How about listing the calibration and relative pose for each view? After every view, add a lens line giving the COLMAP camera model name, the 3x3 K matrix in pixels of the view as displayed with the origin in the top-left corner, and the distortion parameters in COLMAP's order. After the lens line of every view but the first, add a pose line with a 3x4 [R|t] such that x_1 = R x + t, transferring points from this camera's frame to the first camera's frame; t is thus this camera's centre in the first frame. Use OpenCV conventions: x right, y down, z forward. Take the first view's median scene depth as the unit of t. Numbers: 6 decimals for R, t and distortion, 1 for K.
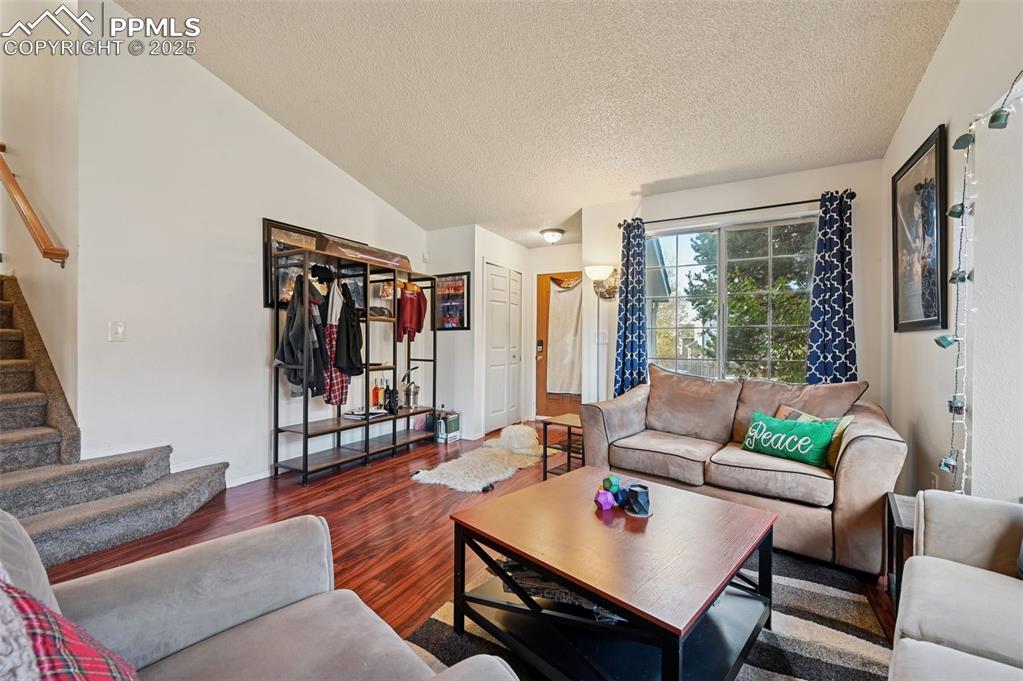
lens RADIAL K [[397.9, 0, 530.7], [0, 397.9, 342.0], [0, 0, 1]] dist [-0.001243, -0.000087]
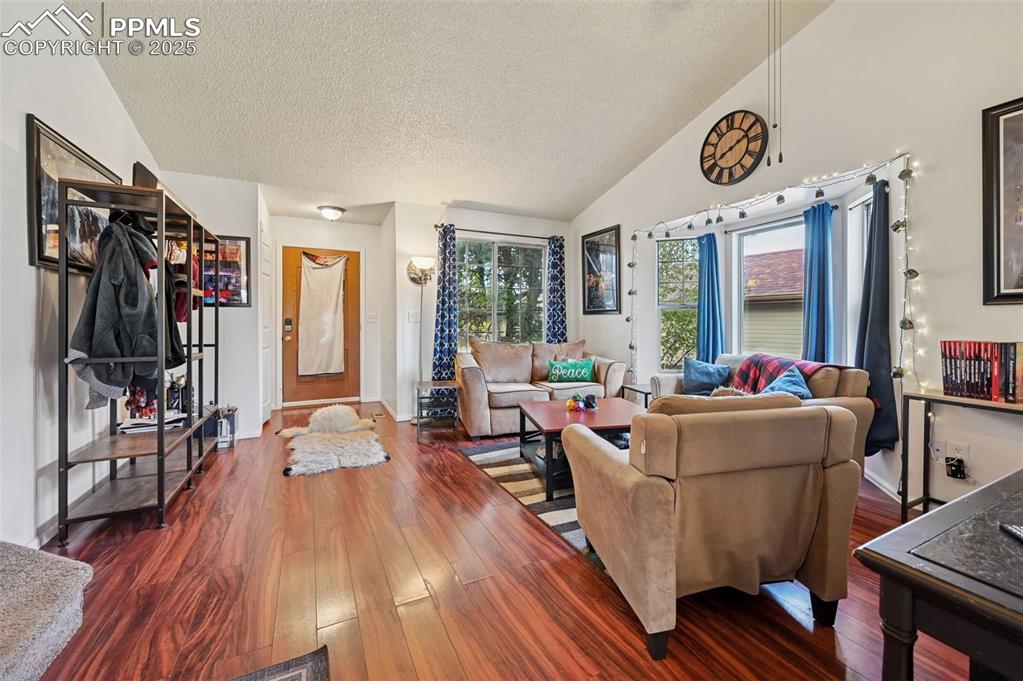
lens RADIAL K [[407.3, 0, 514.3], [0, 407.3, 319.5], [0, 0, 1]] dist [-0.006334, -0.000382]
pose [[0.591319, -0.004478, 0.806425, -0.665508], [0.003535, 0.999989, 0.002961, -0.005643], [-0.806430, 0.001099, 0.591329, 0.054432]]
